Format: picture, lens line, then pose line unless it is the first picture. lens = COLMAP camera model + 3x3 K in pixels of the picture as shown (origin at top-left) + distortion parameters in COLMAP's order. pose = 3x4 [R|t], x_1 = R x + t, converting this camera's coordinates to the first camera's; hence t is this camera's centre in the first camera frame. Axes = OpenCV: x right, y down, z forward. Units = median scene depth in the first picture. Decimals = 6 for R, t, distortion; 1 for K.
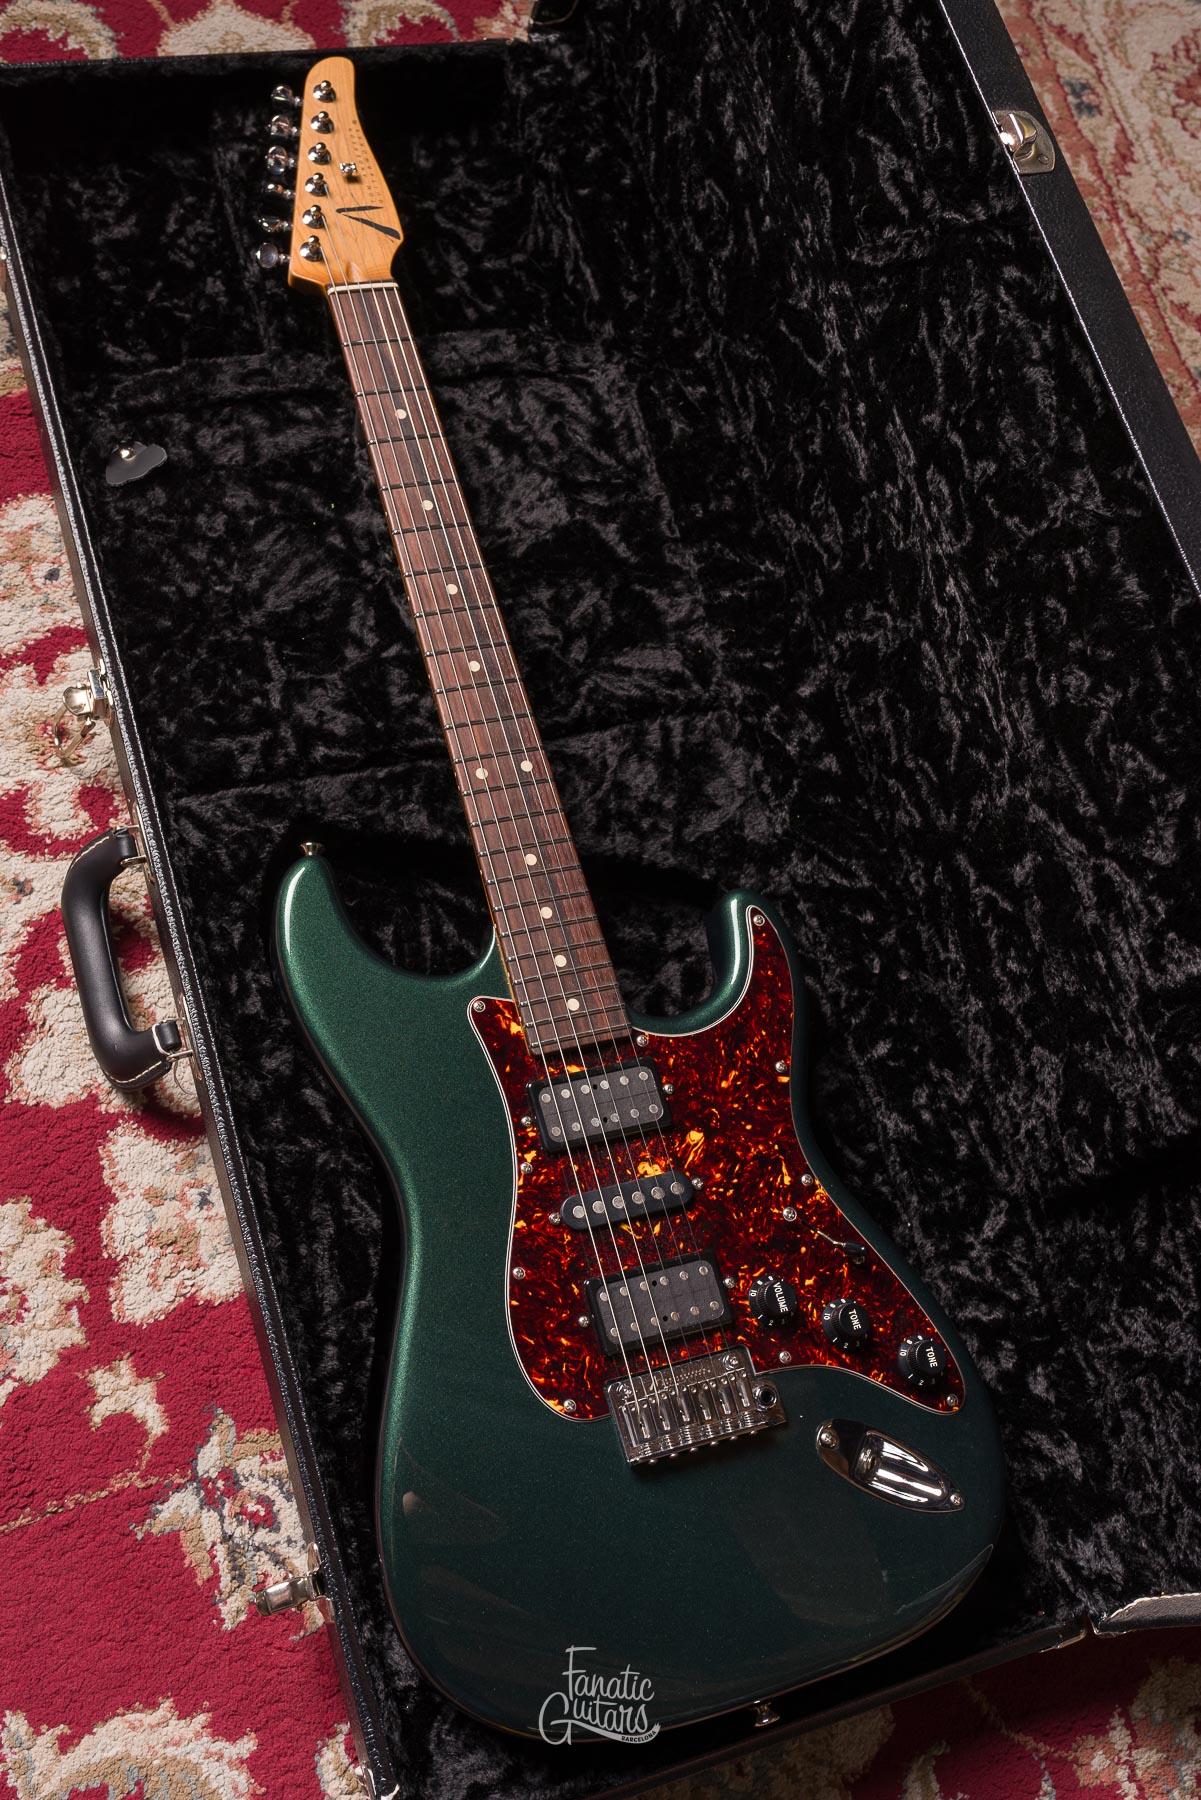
lens RADIAL K [[1911.9, 0, 548.3], [0, 1911.9, 903.5], [0, 0, 1]] dist [0.001803, -0.004065]
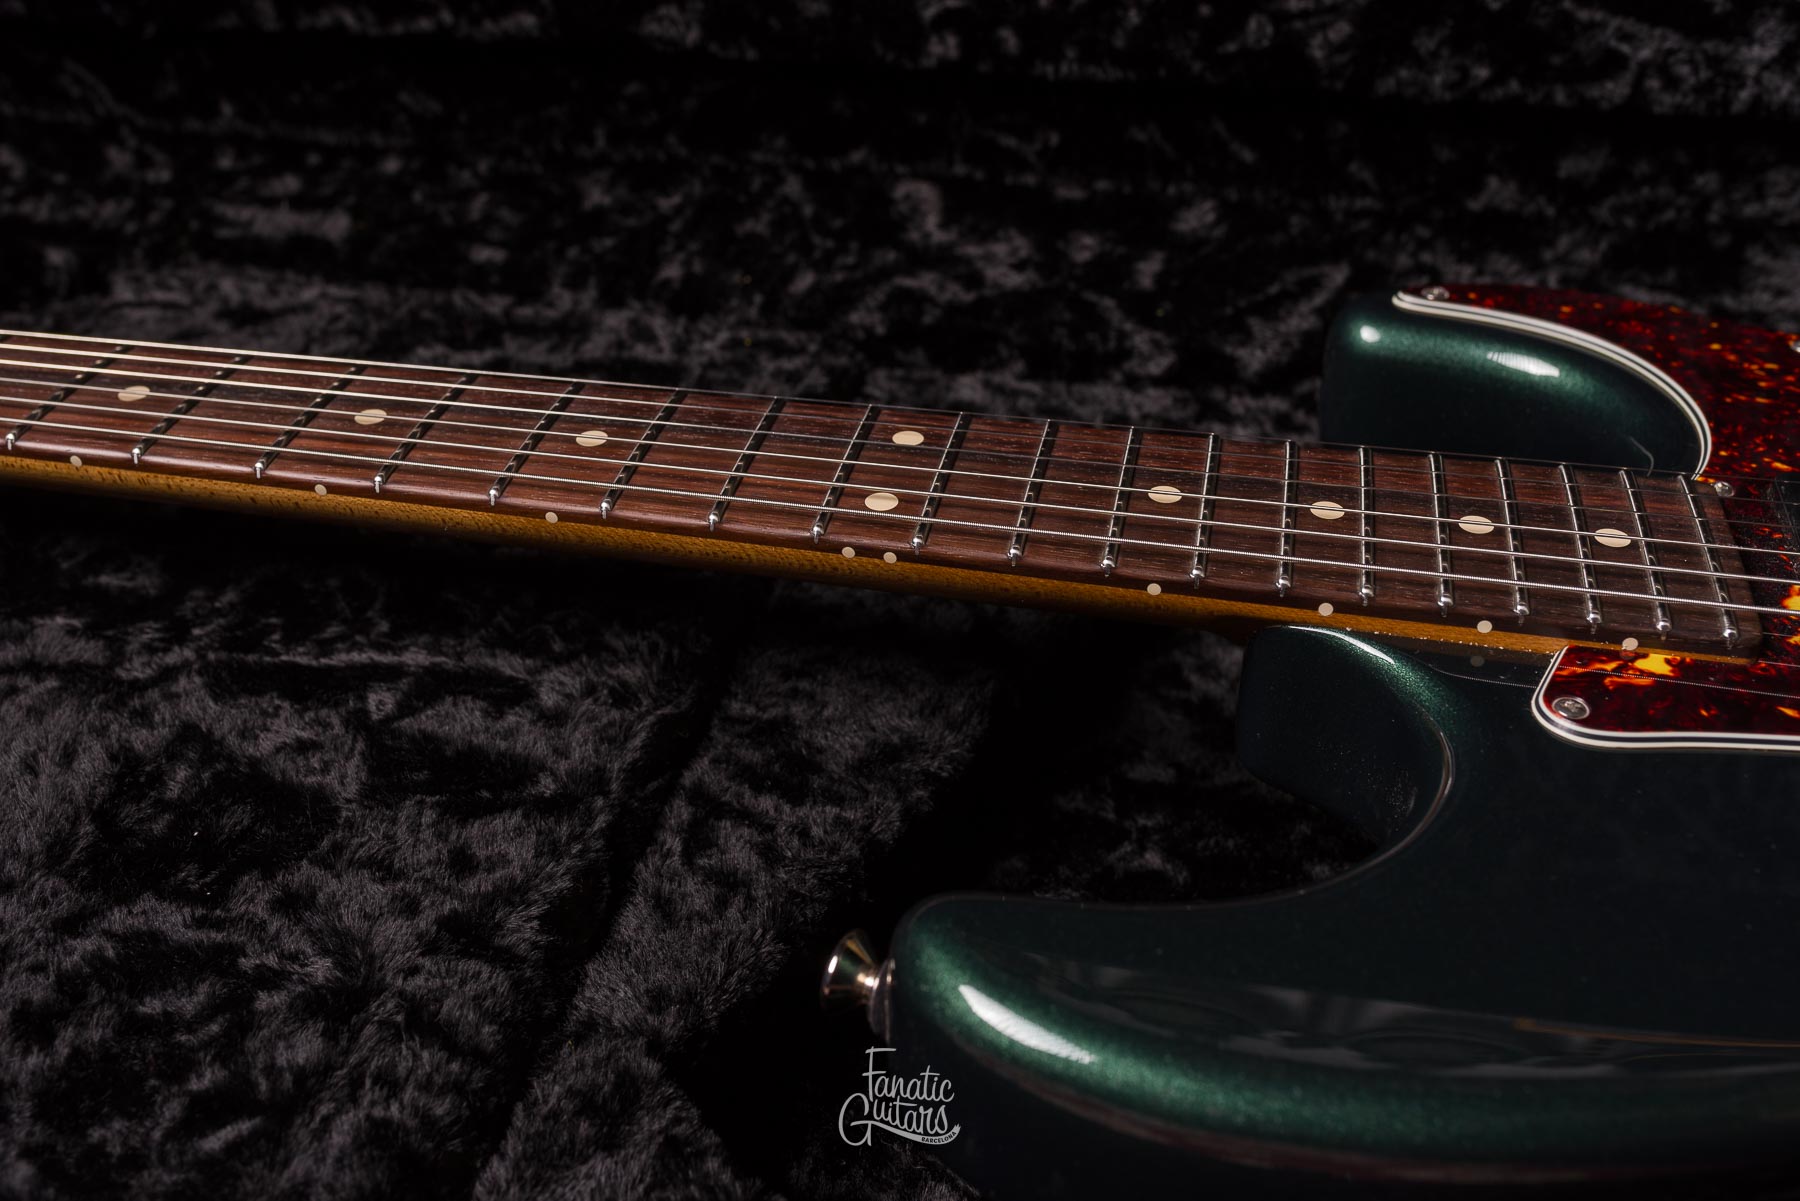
lens RADIAL K [[1789.3, 0, 900.0], [0, 1789.3, 600.5], [0, 0, 1]] dist [-0.002293, 0.006588]
pose [[0.453152, -0.669658, 0.588397, -0.232004], [0.862357, 0.496517, -0.099051, -0.021243], [-0.225819, 0.552294, 0.802482, 0.703785]]
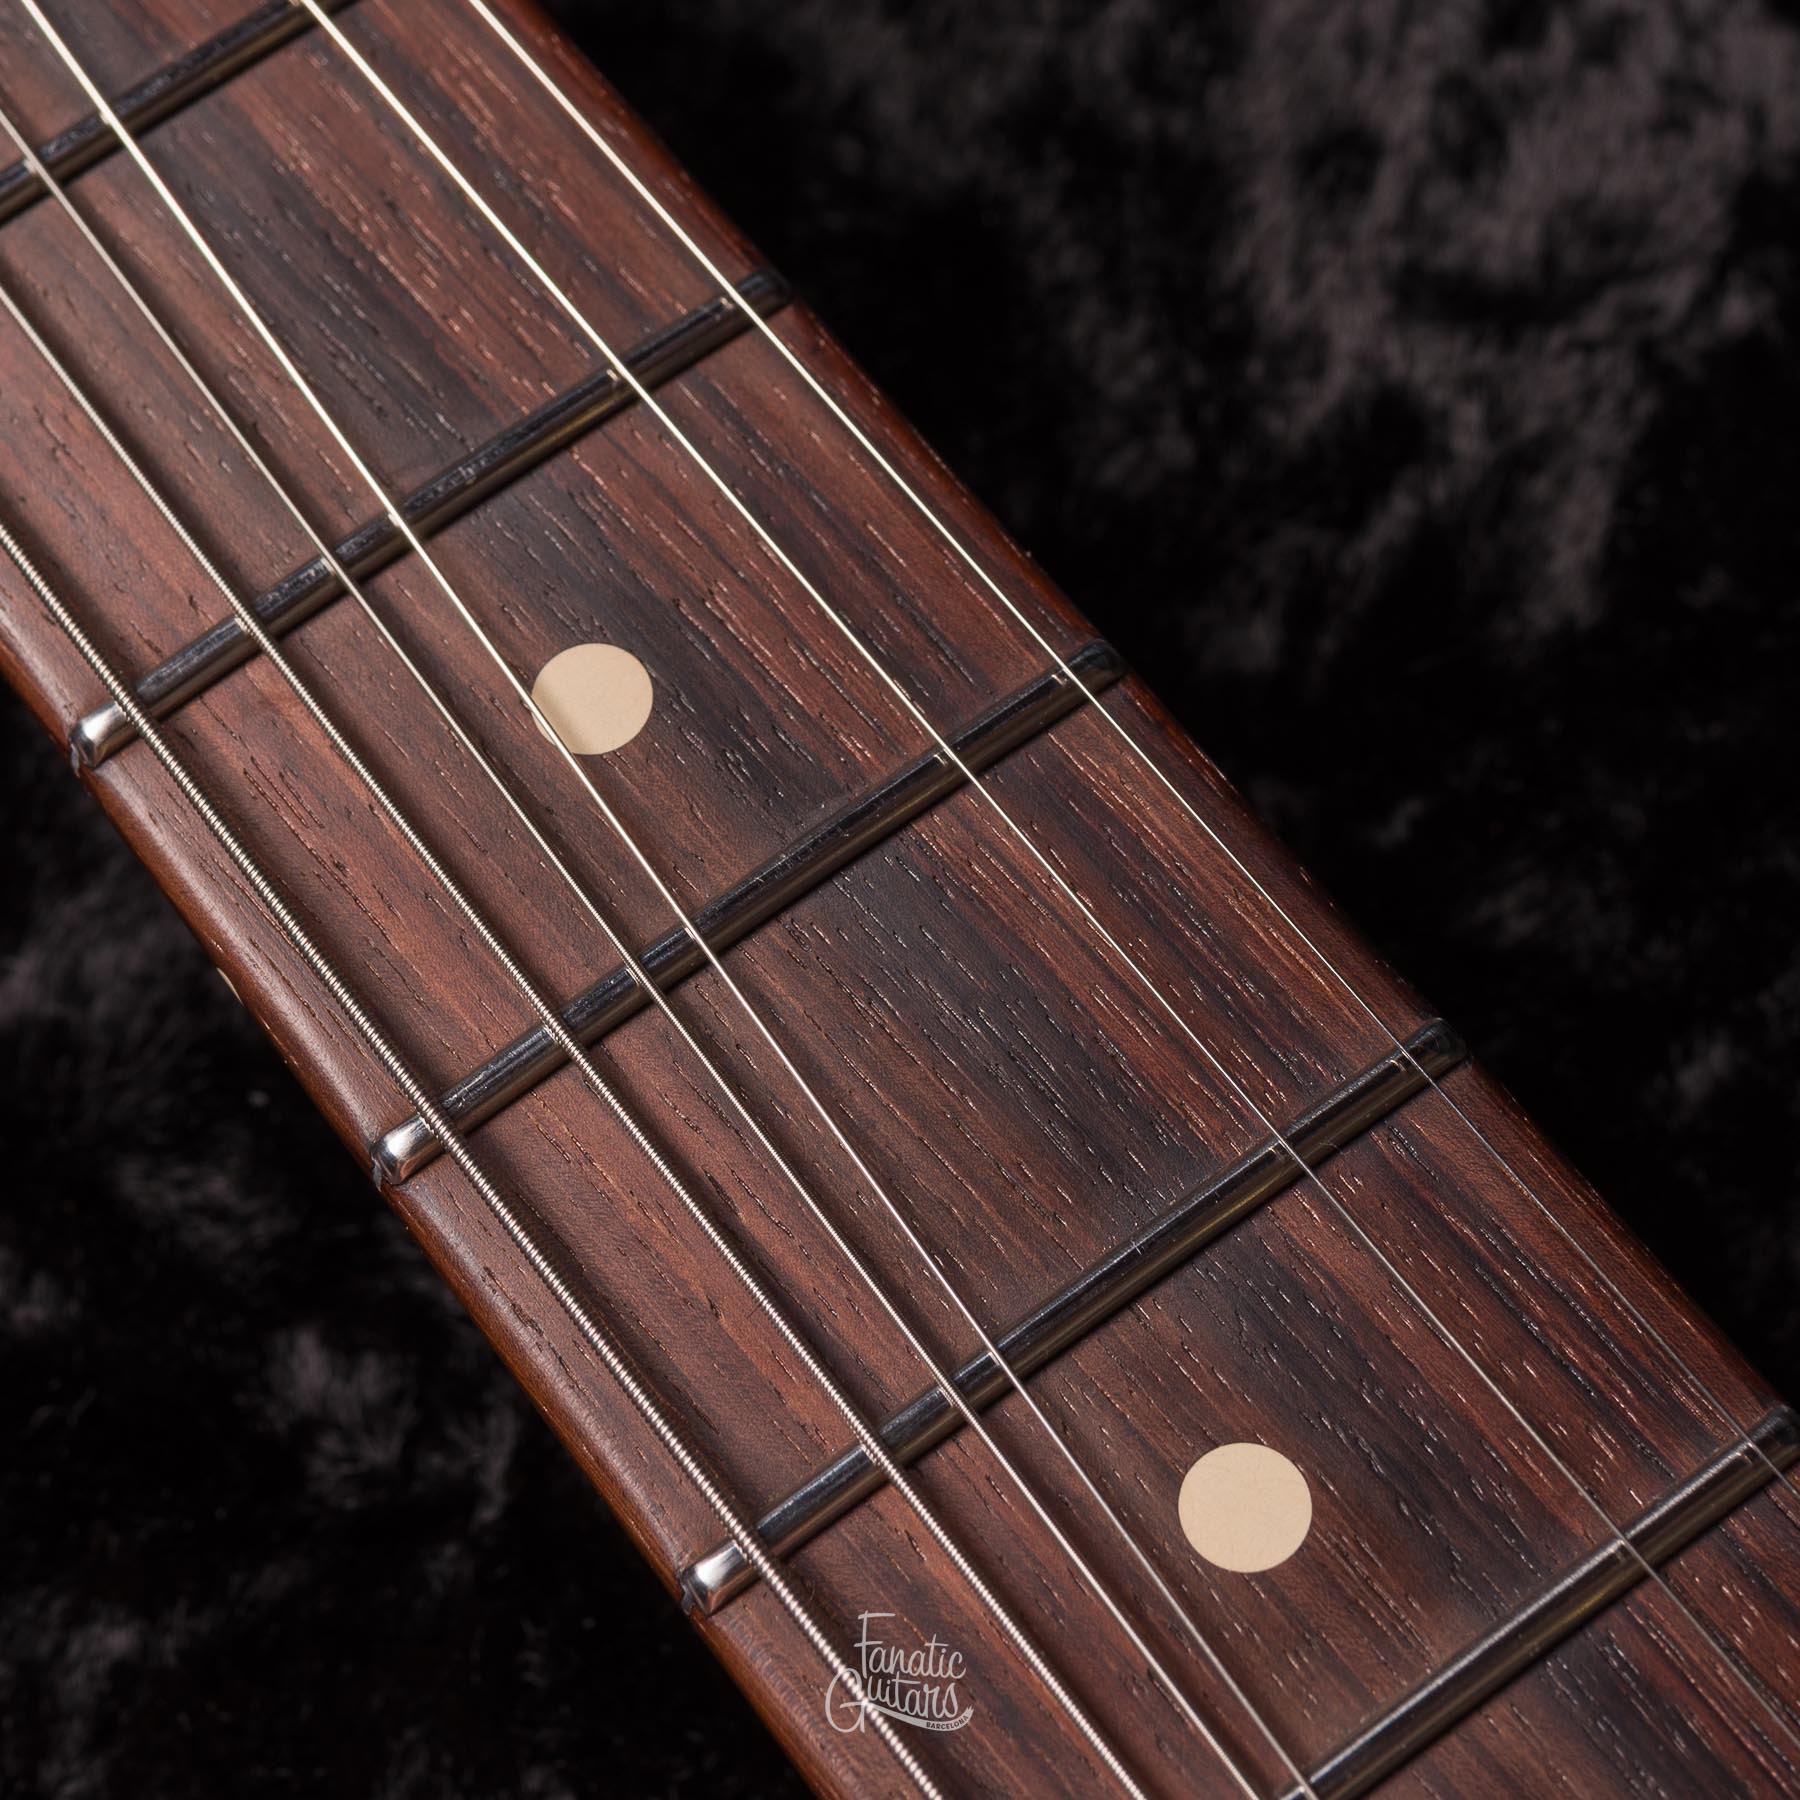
lens RADIAL K [[4988.2, 0, 901.0], [0, 4988.2, 710.7], [0, 0, 1]] dist [-0.042356, 0.632708]
pose [[0.899111, -0.426471, -0.098604, -0.026392], [0.423874, 0.904501, -0.046996, -0.190402], [0.109230, 0.000459, 0.994016, 0.762442]]
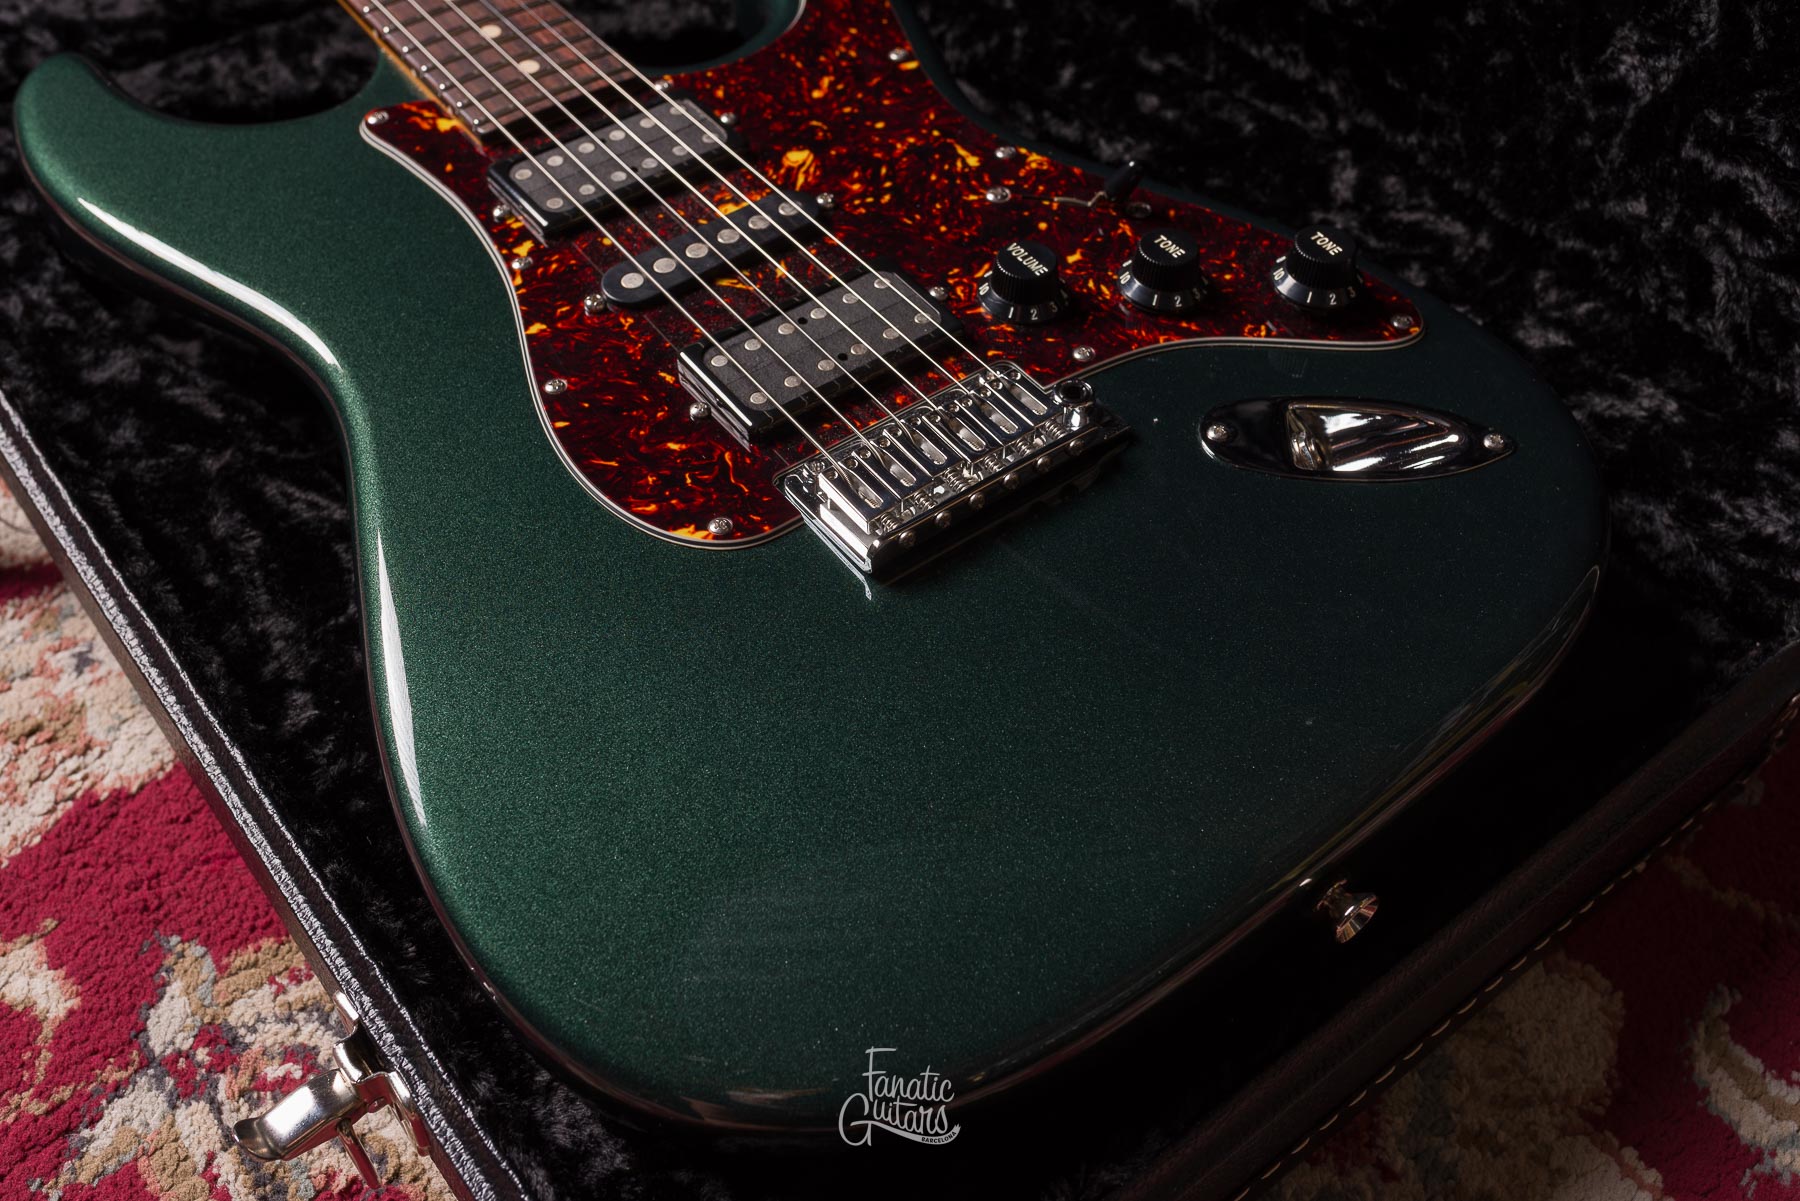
lens RADIAL K [[1772.9, 0, 900.0], [0, 1772.9, 600.5], [0, 0, 1]] dist [-0.002441, 0.008927]
pose [[0.913498, -0.399876, 0.074972, 0.009971], [0.404809, 0.874959, -0.265663, 0.361578], [0.040635, 0.273032, 0.961146, 0.473370]]
